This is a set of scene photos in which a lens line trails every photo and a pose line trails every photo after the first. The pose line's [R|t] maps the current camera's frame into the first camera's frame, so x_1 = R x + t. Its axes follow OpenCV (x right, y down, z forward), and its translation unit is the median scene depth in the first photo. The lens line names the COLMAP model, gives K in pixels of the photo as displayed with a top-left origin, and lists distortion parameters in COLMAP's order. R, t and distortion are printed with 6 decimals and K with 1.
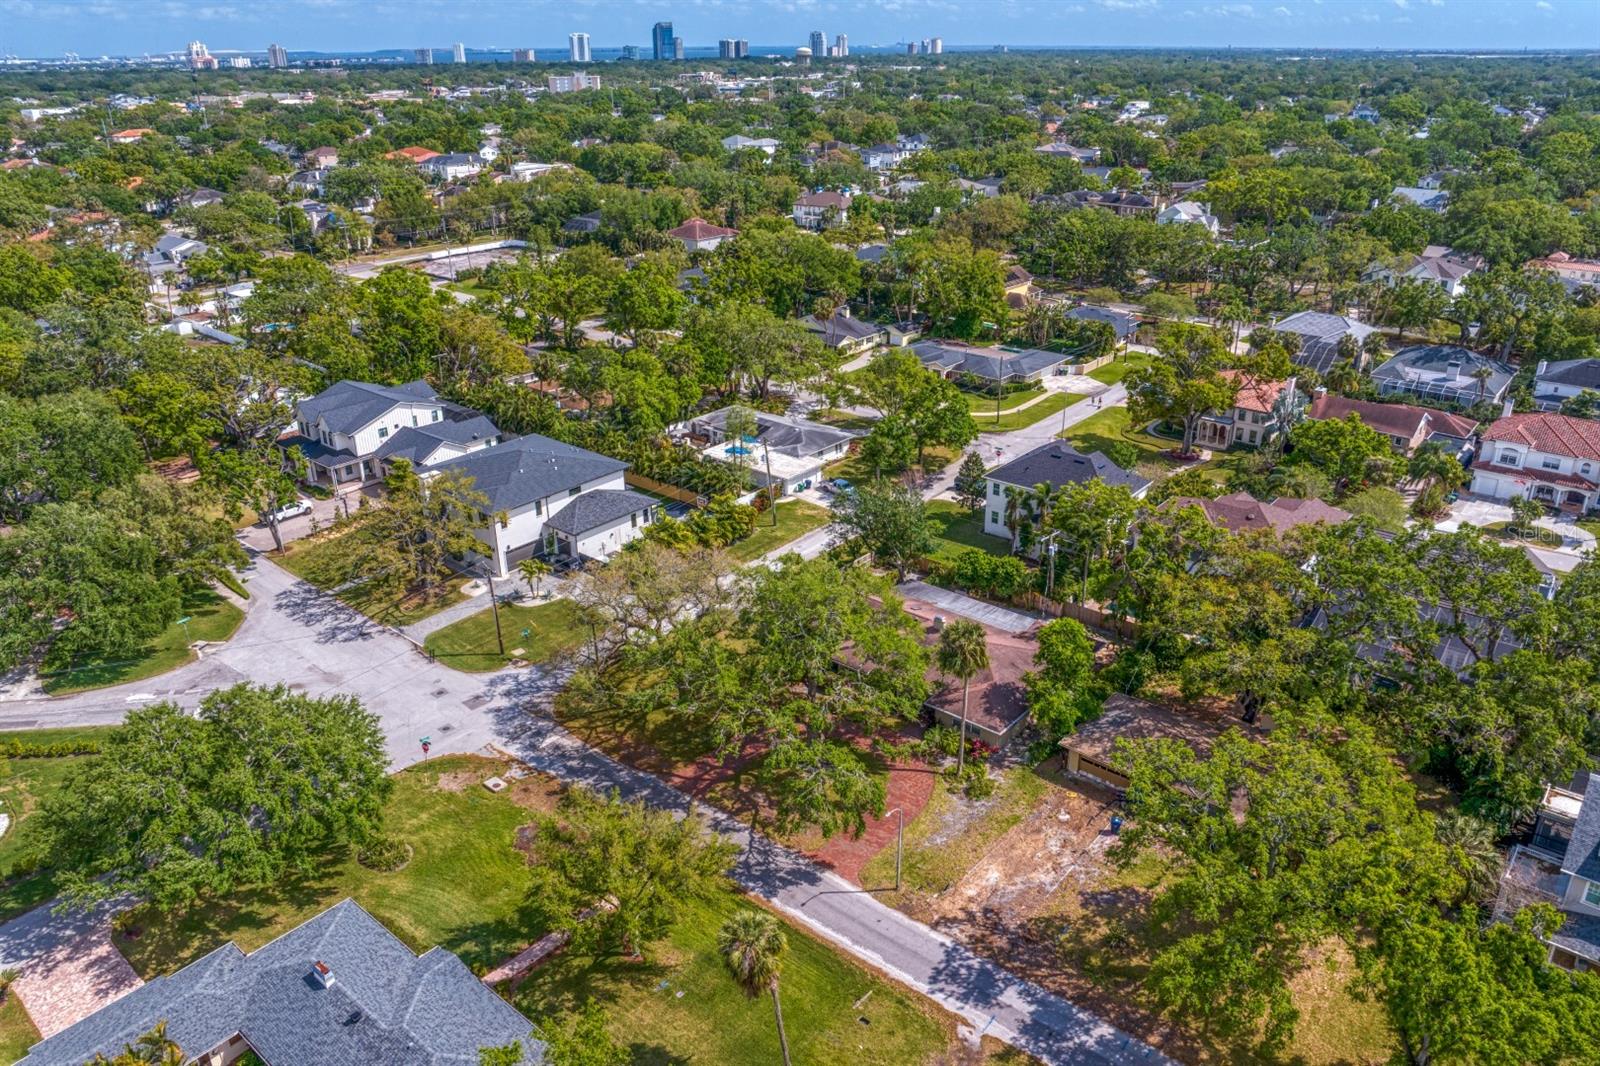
lens RADIAL K [[1119.9, 0, 800.0], [0, 1119.9, 533.0], [0, 0, 1]] dist [-0.043719, 0.000405]
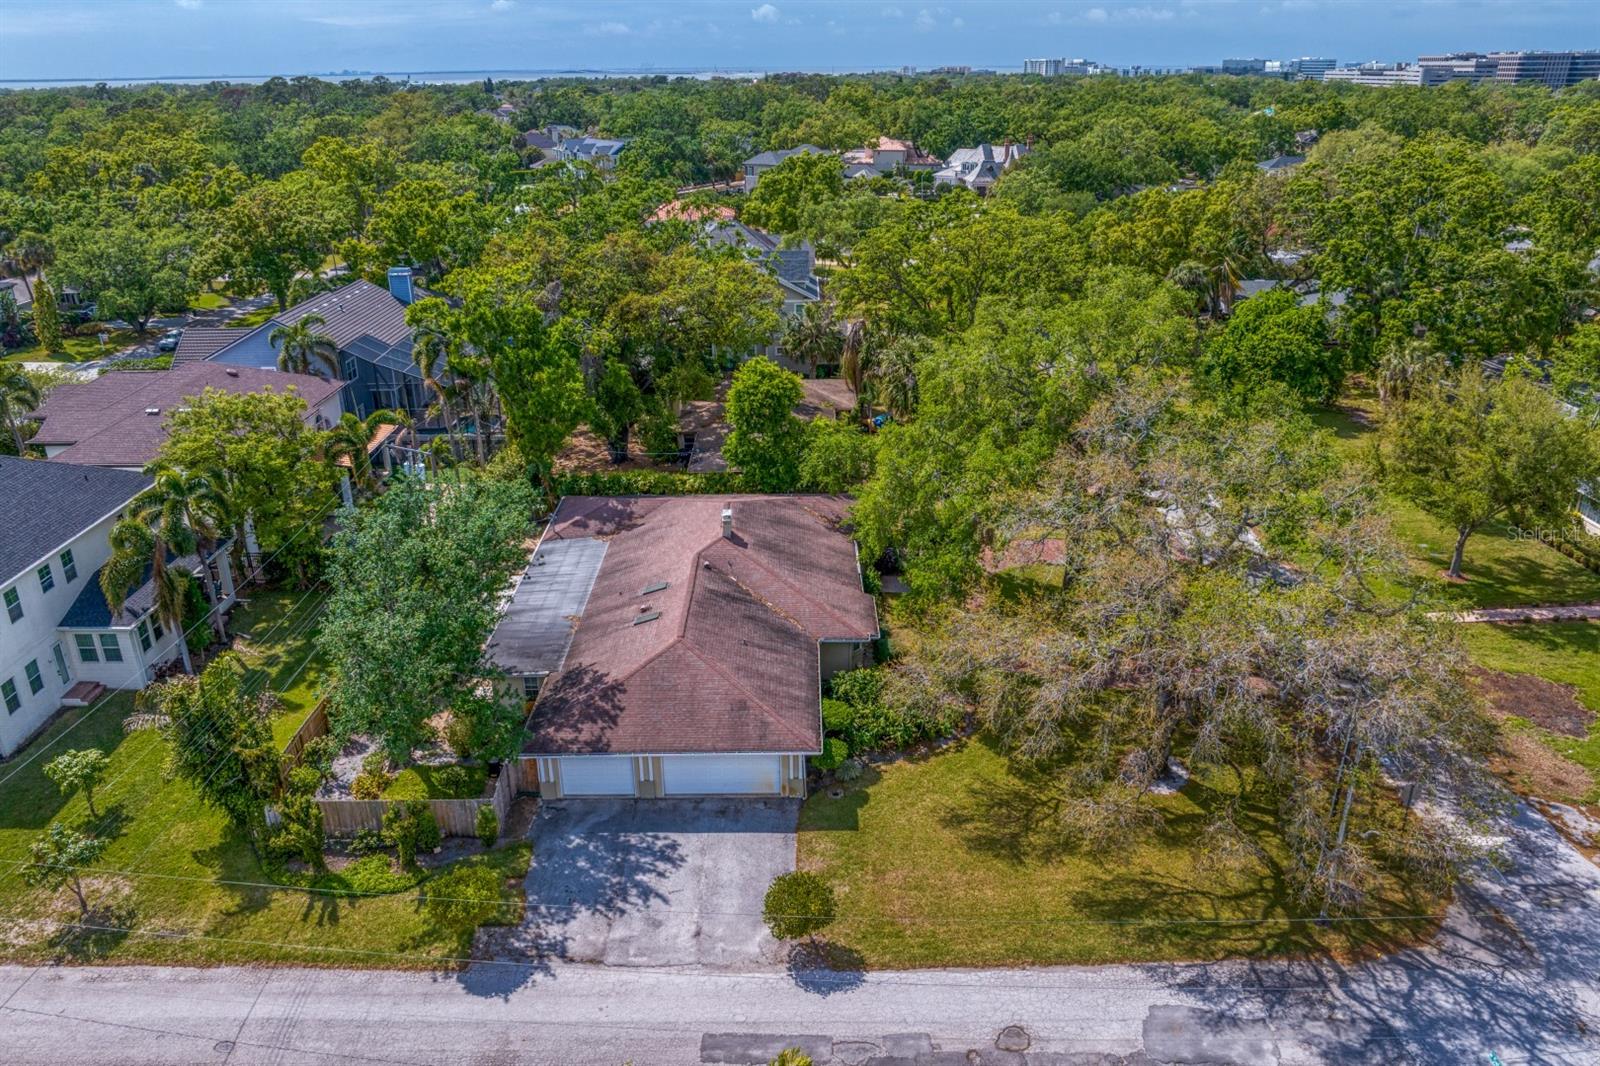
lens RADIAL K [[1116.3, 0, 800.0], [0, 1116.3, 533.0], [0, 0, 1]] dist [-0.069372, 0.037230]
pose [[-0.644515, -0.282102, 0.710647, -0.305953], [0.328629, 0.737007, 0.590613, -0.243208], [-0.690365, 0.614198, -0.382305, 1.211309]]
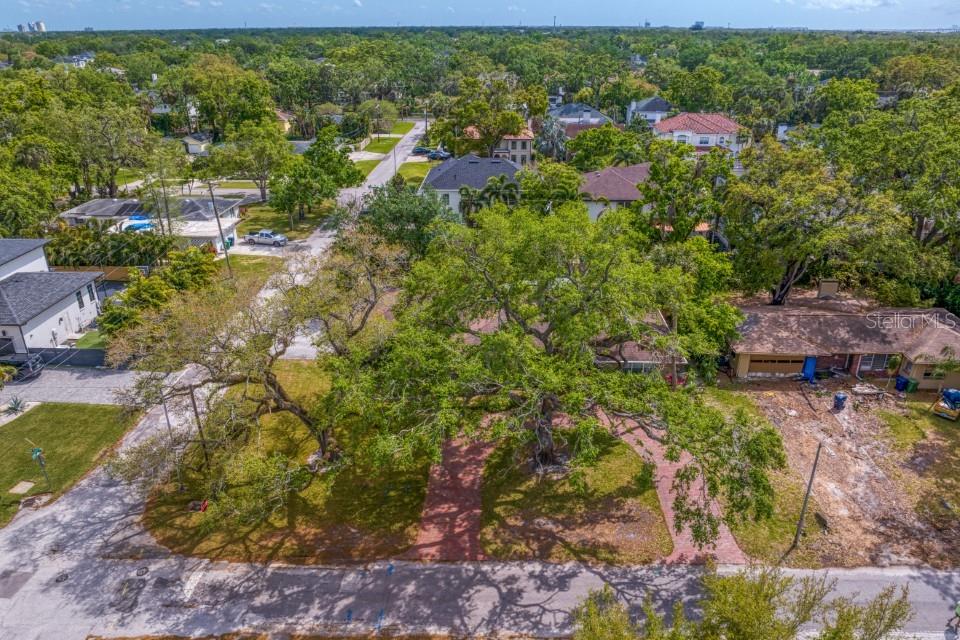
lens RADIAL K [[672.0, 0, 480.0], [0, 672.0, 320.0], [0, 0, 1]] dist [-0.043719, 0.000405]
pose [[0.785051, -0.241851, 0.570266, -0.258410], [0.243205, 0.967046, 0.075320, 0.050217], [-0.569690, 0.079562, 0.817999, 0.557807]]
